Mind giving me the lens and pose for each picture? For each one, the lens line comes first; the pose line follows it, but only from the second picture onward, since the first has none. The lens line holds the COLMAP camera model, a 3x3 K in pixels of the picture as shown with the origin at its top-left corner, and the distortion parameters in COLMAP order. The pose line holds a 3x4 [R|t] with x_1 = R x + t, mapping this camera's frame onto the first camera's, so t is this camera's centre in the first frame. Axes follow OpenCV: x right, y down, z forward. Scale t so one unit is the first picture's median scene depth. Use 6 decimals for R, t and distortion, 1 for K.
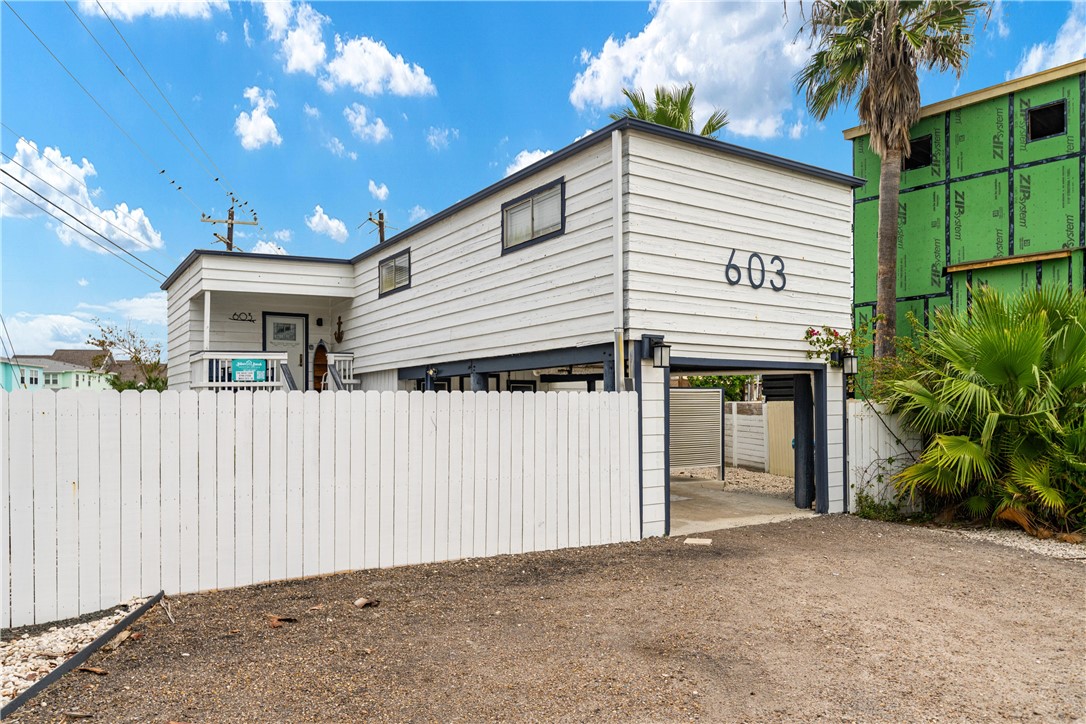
lens RADIAL K [[756.2, 0, 539.4], [0, 756.2, 405.5], [0, 0, 1]] dist [0.003598, 0.001275]
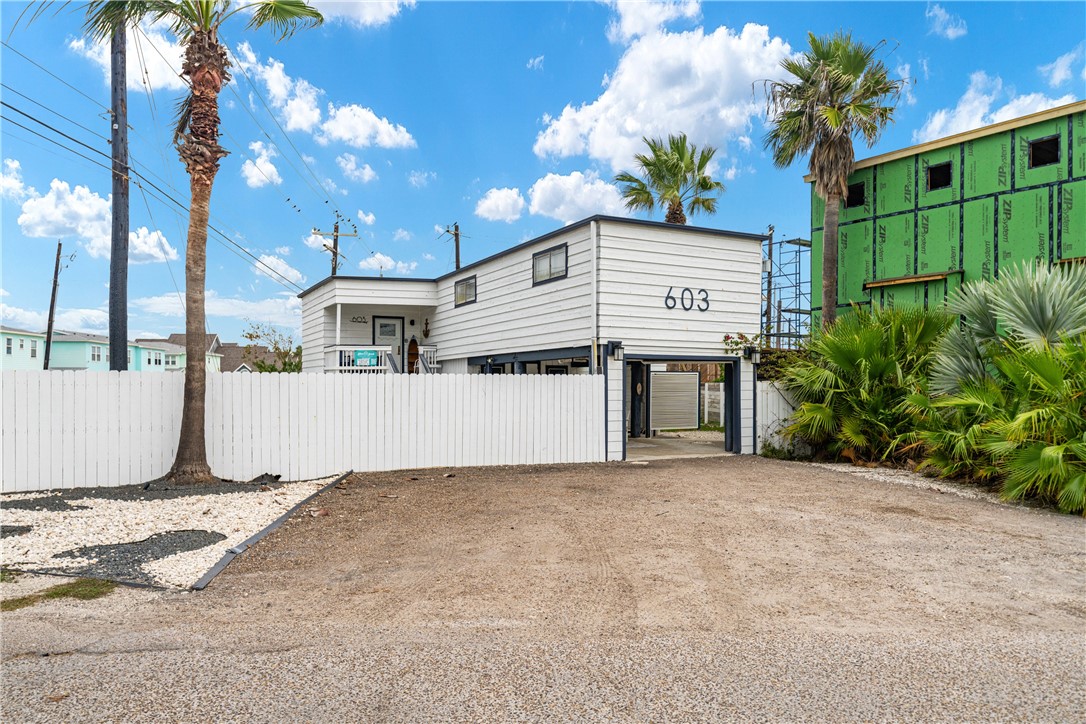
lens RADIAL K [[756.2, 0, 539.4], [0, 756.2, 405.5], [0, 0, 1]] dist [0.003598, 0.001275]
pose [[0.995316, 0.008385, -0.096315, 0.086269], [-0.006014, 0.999672, 0.024883, 0.005616], [0.096493, -0.024187, 0.995040, -0.412228]]
